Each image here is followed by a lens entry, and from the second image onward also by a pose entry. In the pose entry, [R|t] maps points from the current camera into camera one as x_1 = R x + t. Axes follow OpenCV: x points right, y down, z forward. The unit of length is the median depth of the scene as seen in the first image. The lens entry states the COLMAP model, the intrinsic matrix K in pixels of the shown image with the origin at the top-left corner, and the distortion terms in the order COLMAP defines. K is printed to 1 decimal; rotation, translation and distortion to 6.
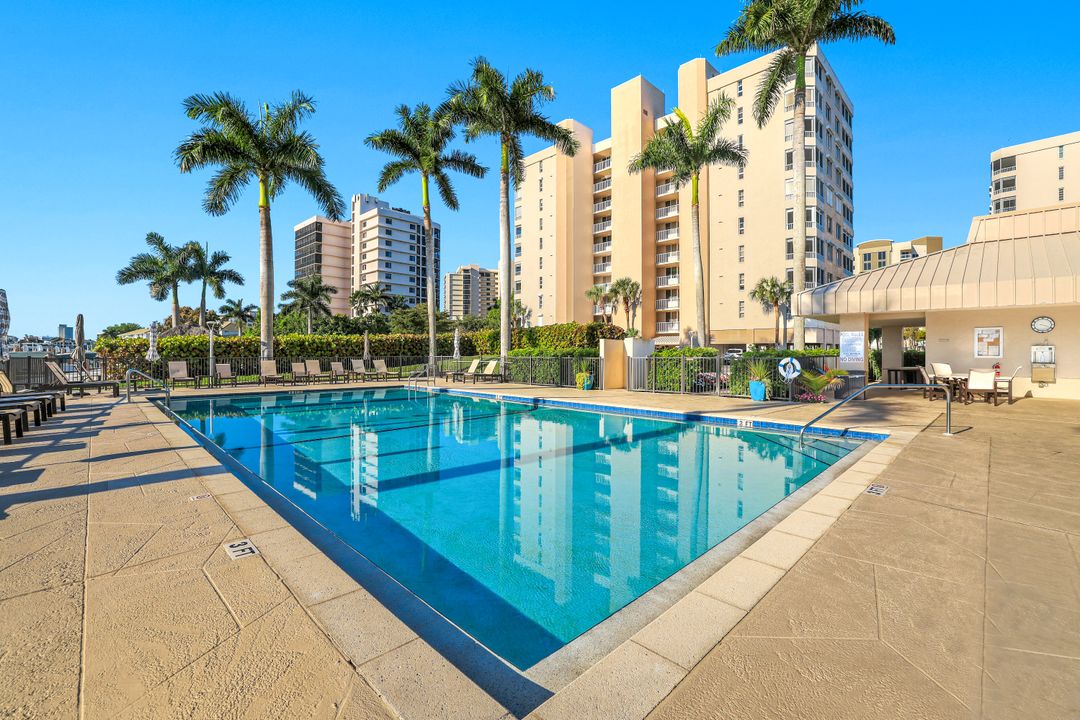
lens RADIAL K [[459.8, 0, 539.0], [0, 459.8, 362.6], [0, 0, 1]] dist [-0.023191, 0.000076]
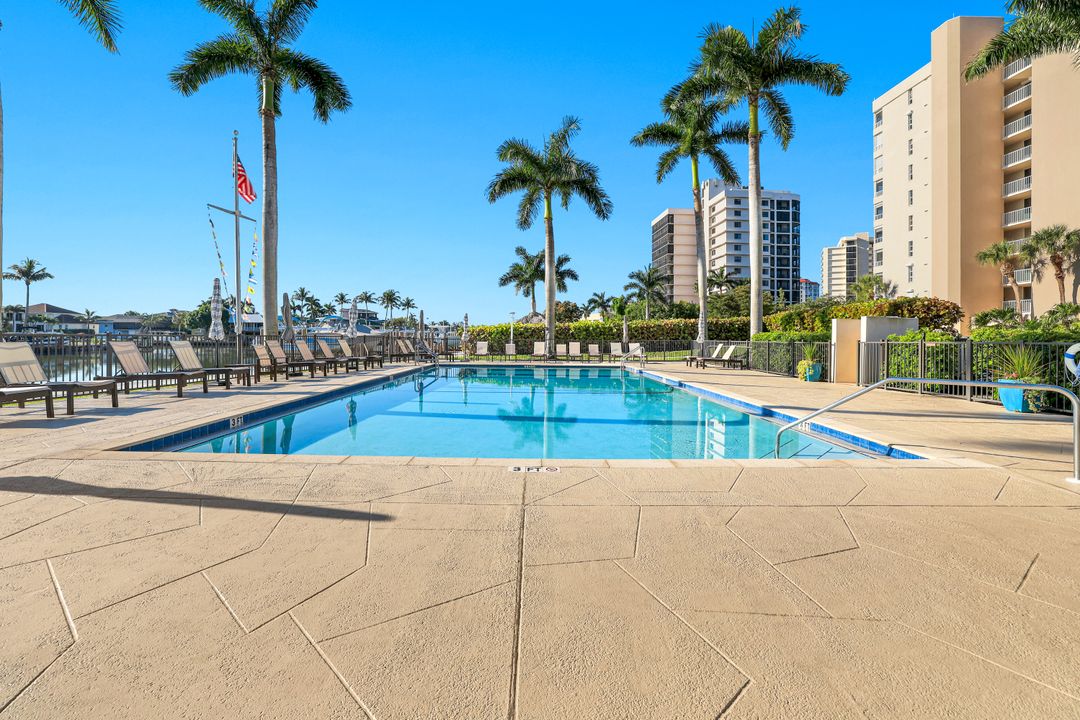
lens RADIAL K [[472.5, 0, 542.4], [0, 472.5, 348.9], [0, 0, 1]] dist [-0.045199, 0.025571]
pose [[0.736619, 0.020873, -0.675985, 0.140575], [-0.022041, 0.999734, 0.006851, 0.002536], [0.675948, 0.009853, 0.736883, 0.028396]]
